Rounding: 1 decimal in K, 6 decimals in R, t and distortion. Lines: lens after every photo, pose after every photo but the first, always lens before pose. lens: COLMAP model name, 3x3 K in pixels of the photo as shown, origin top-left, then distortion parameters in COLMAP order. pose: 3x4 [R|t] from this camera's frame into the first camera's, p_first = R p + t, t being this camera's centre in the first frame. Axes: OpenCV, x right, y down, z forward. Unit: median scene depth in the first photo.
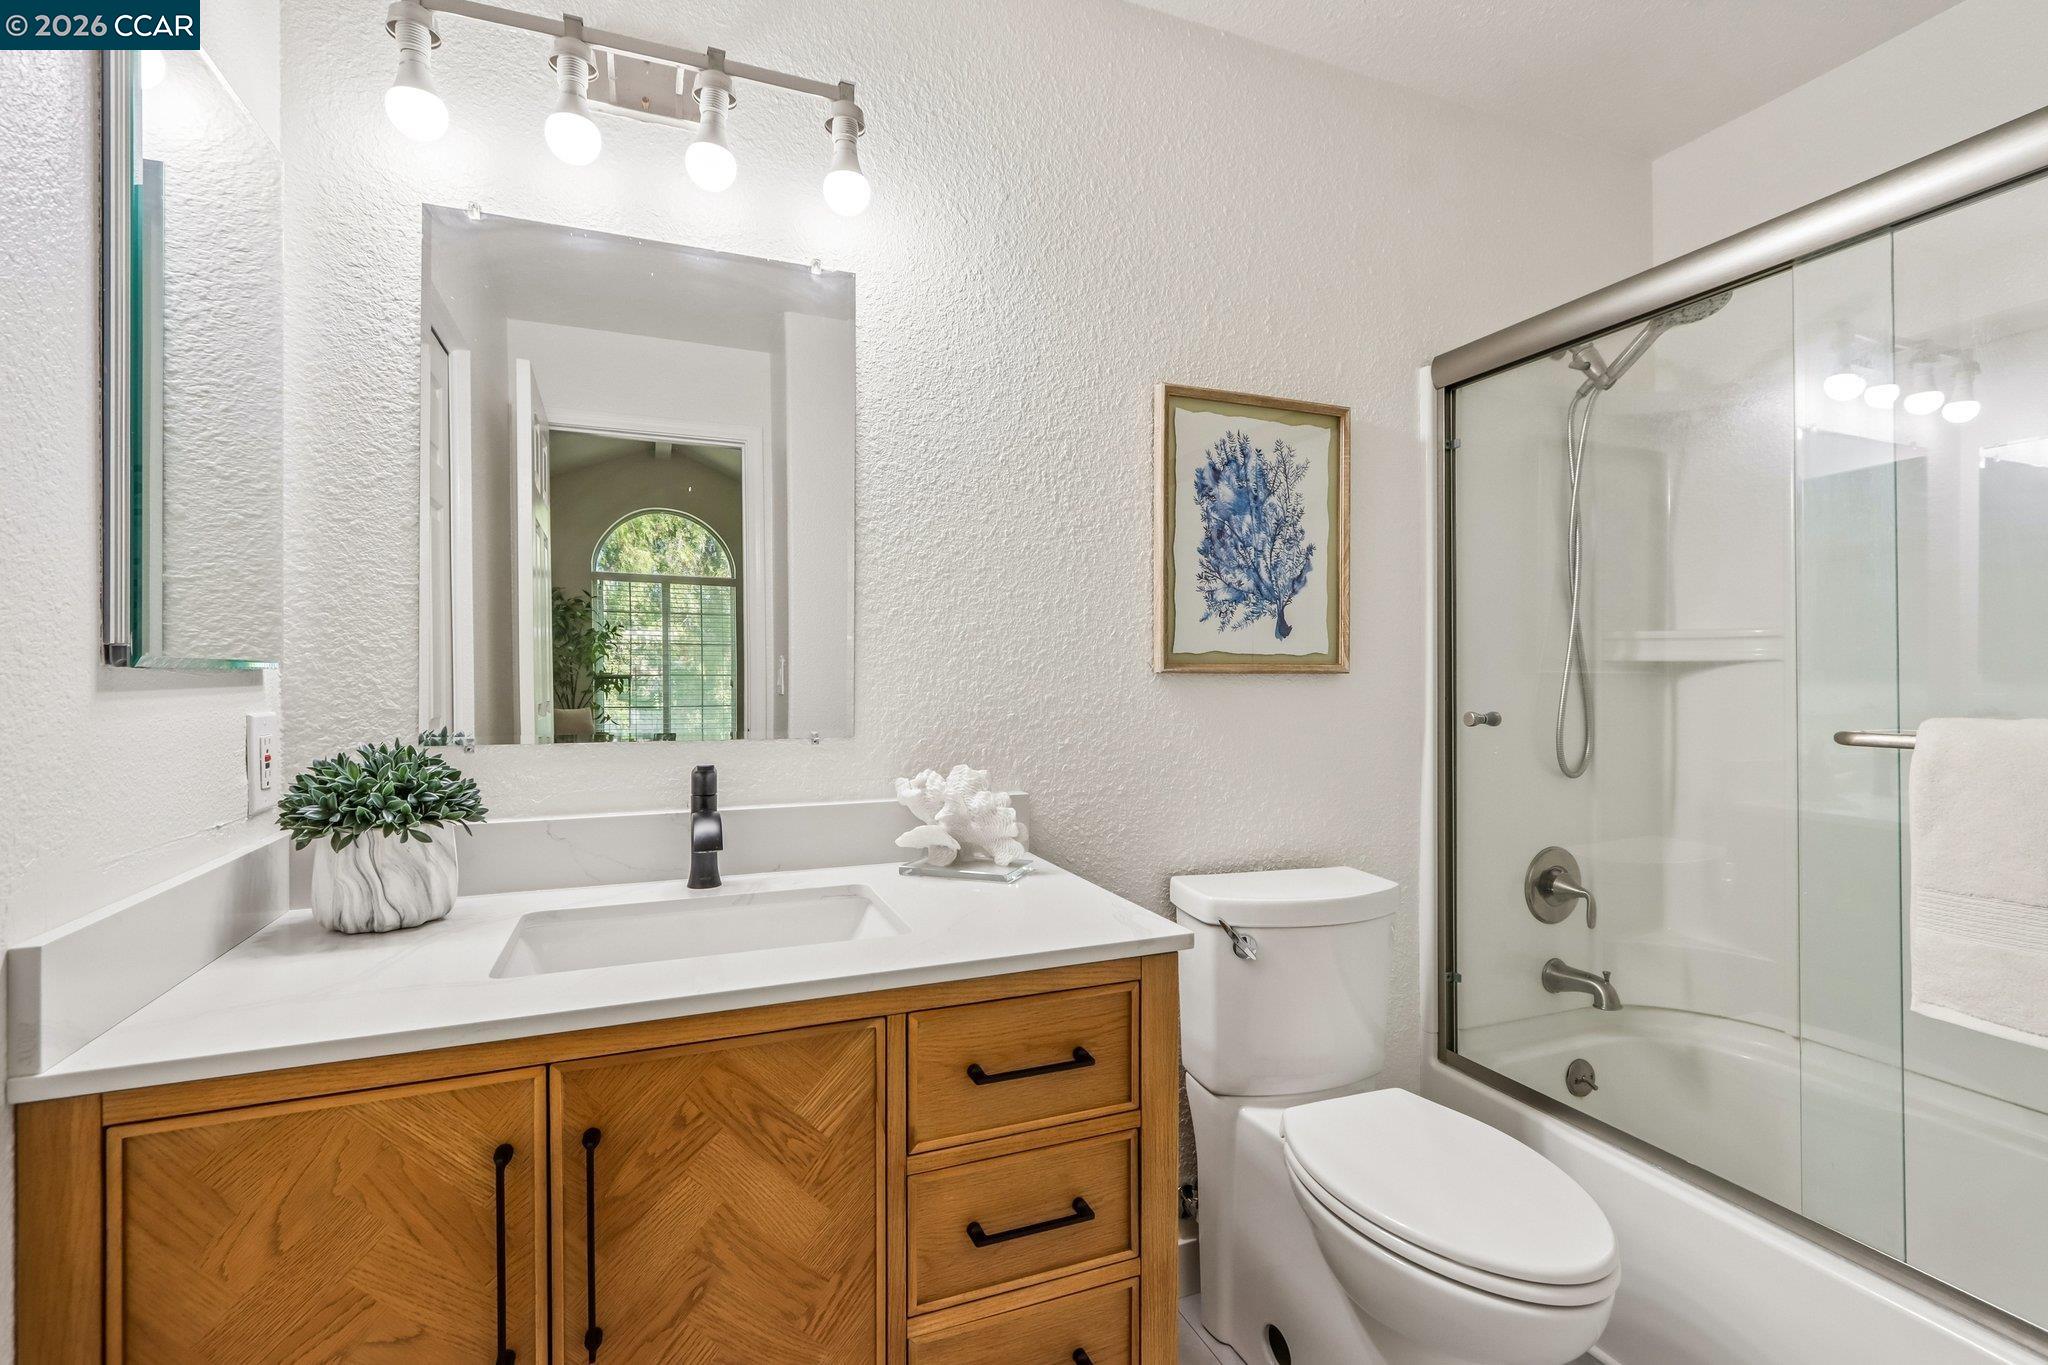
lens RADIAL K [[940.9, 0, 1037.4], [0, 940.9, 667.9], [0, 0, 1]] dist [-0.016569, 0.004479]
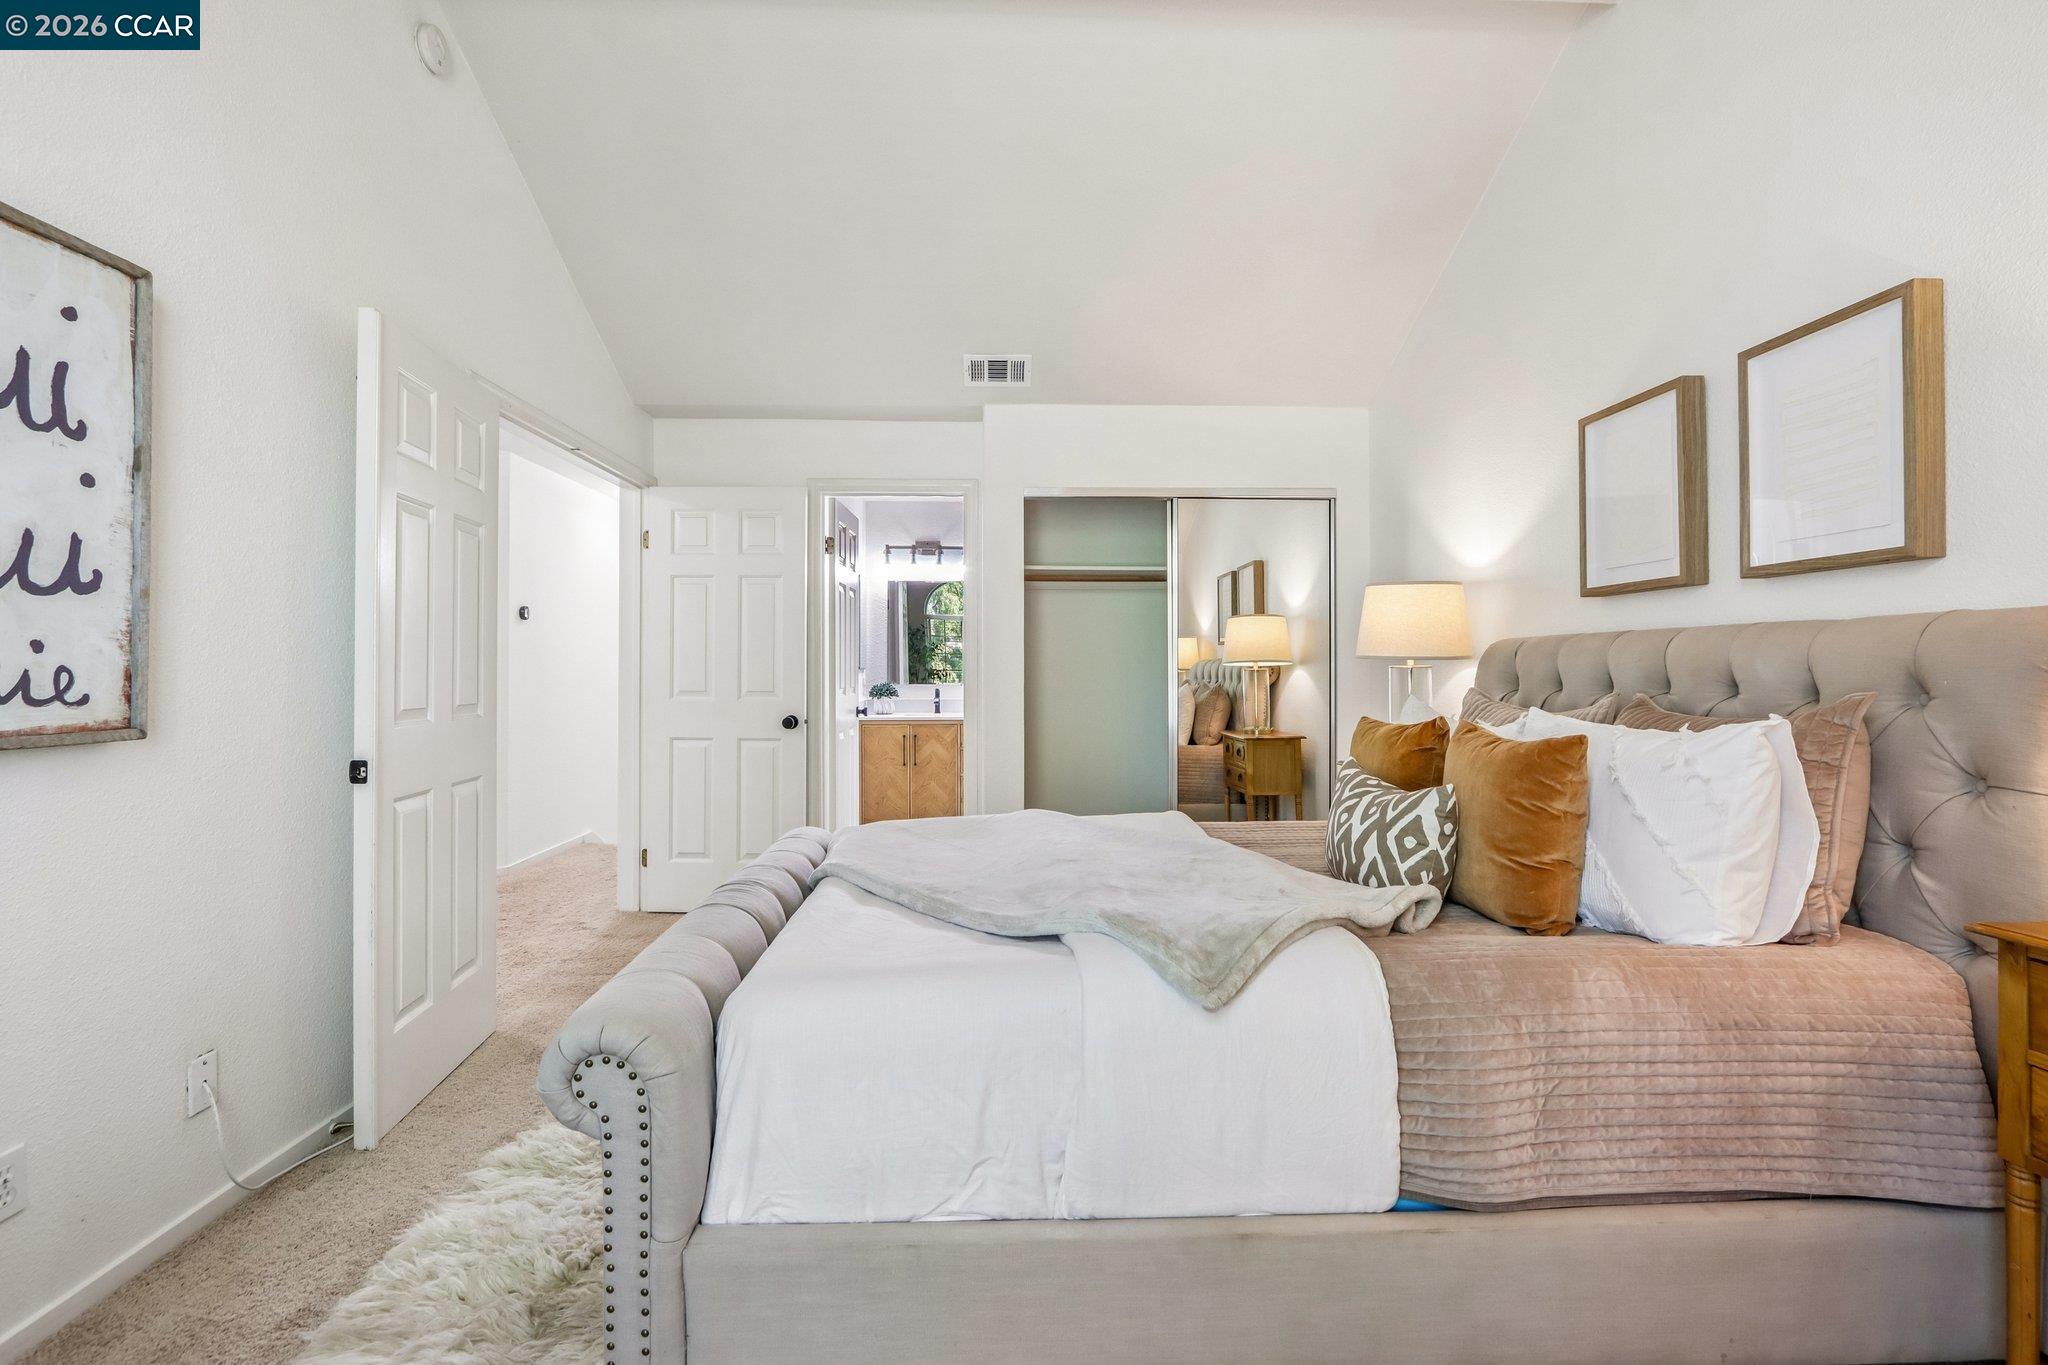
lens RADIAL K [[940.9, 0, 1037.4], [0, 940.9, 667.9], [0, 0, 1]] dist [-0.016569, 0.004479]
pose [[0.943827, 0.004844, -0.330404, 1.838275], [-0.003626, 0.999984, 0.004302, -0.031055], [0.330420, -0.002863, 0.943830, -3.625572]]
